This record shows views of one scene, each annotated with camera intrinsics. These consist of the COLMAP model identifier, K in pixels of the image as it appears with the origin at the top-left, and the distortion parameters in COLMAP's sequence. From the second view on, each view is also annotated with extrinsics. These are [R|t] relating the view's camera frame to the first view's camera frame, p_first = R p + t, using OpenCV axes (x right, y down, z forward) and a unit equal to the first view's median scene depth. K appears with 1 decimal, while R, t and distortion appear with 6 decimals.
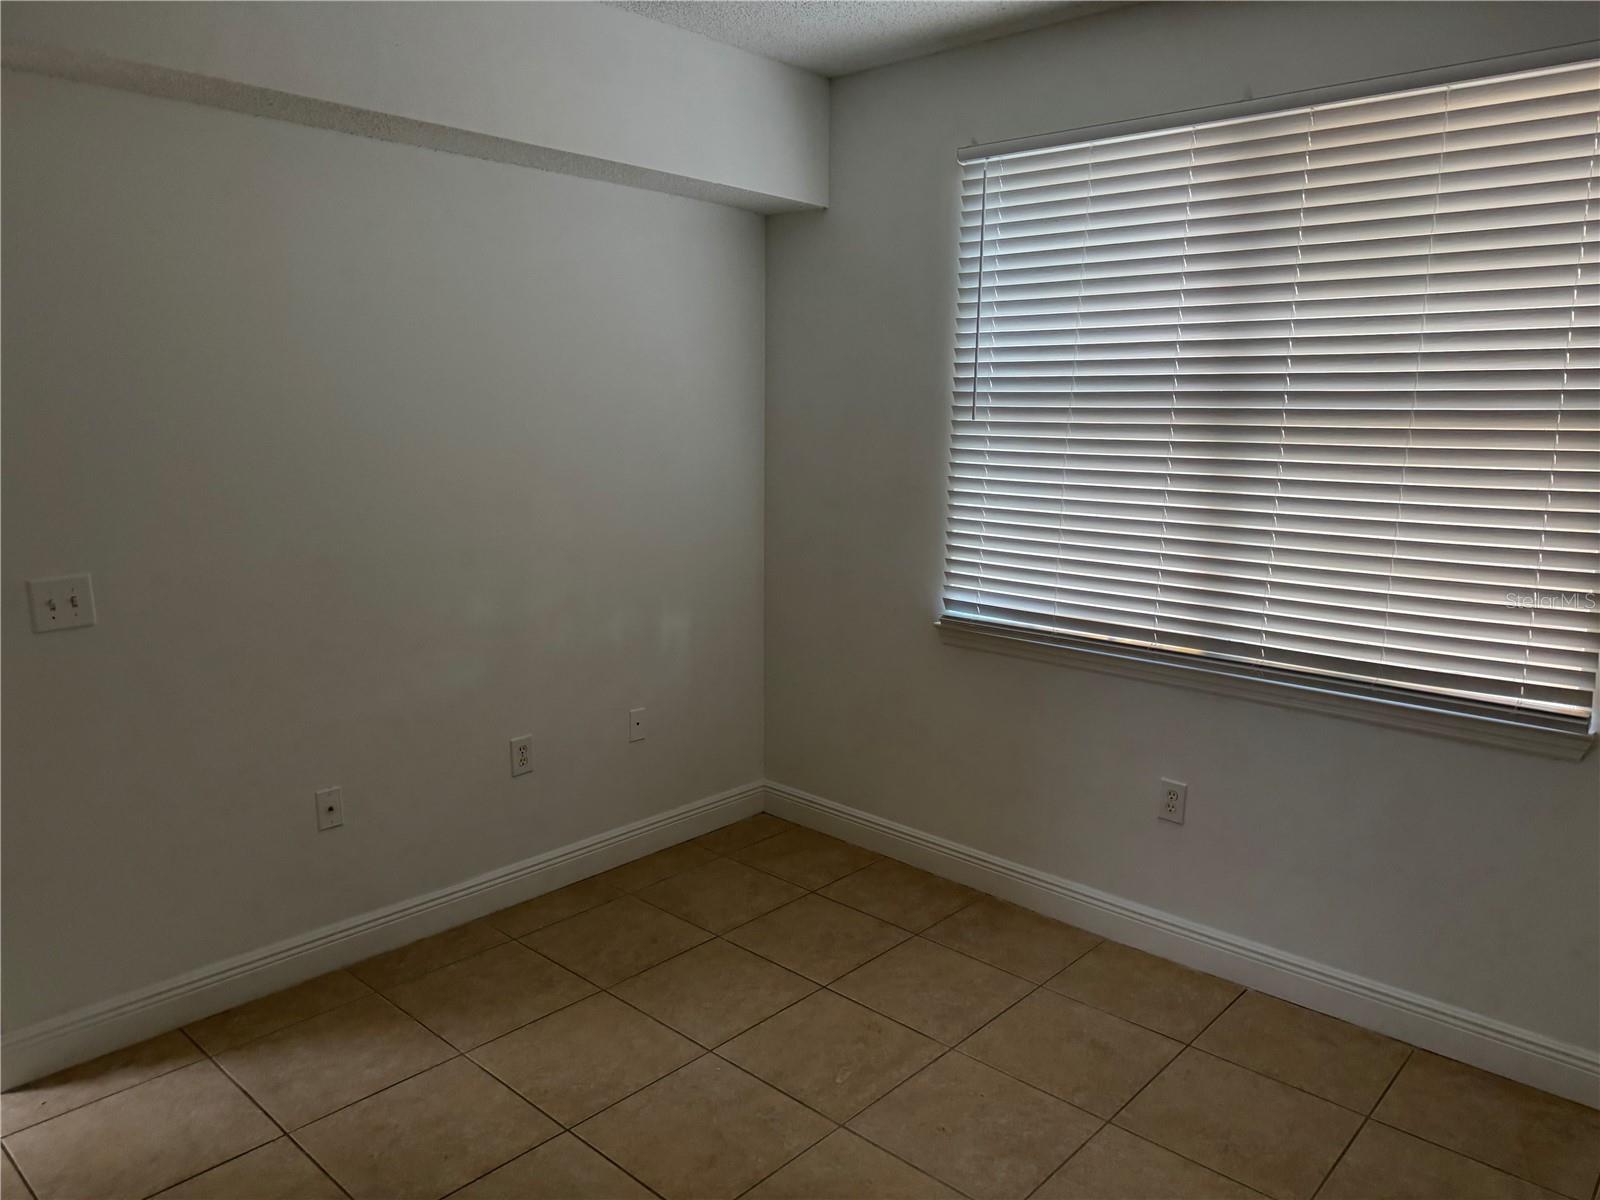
lens RADIAL K [[1131.5, 0, 816.8], [0, 1131.5, 609.3], [0, 0, 1]] dist [0.101411, -0.161450]
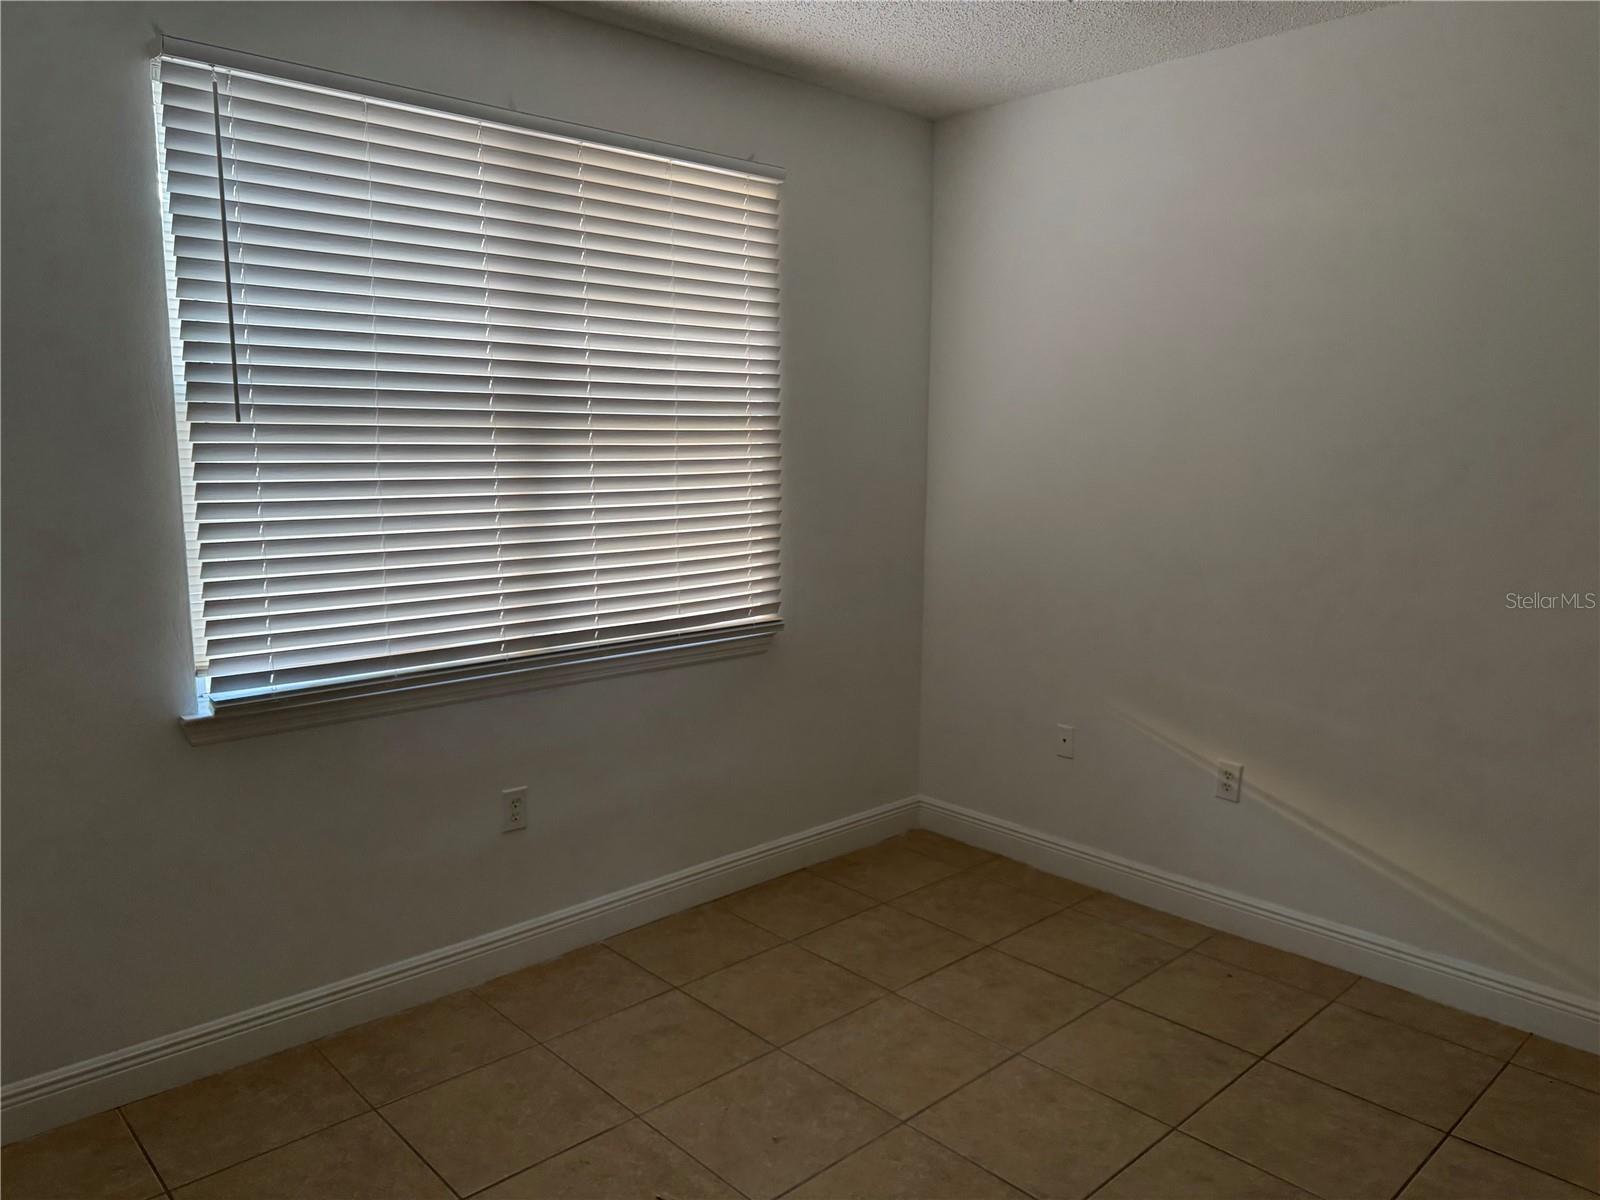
lens RADIAL K [[1131.5, 0, 816.8], [0, 1131.5, 609.3], [0, 0, 1]] dist [0.101411, -0.161450]
pose [[0.079211, -0.167357, 0.982709, -0.645864], [0.167124, 0.974083, 0.152417, -0.113631], [-0.982749, 0.152161, 0.105128, 0.653883]]
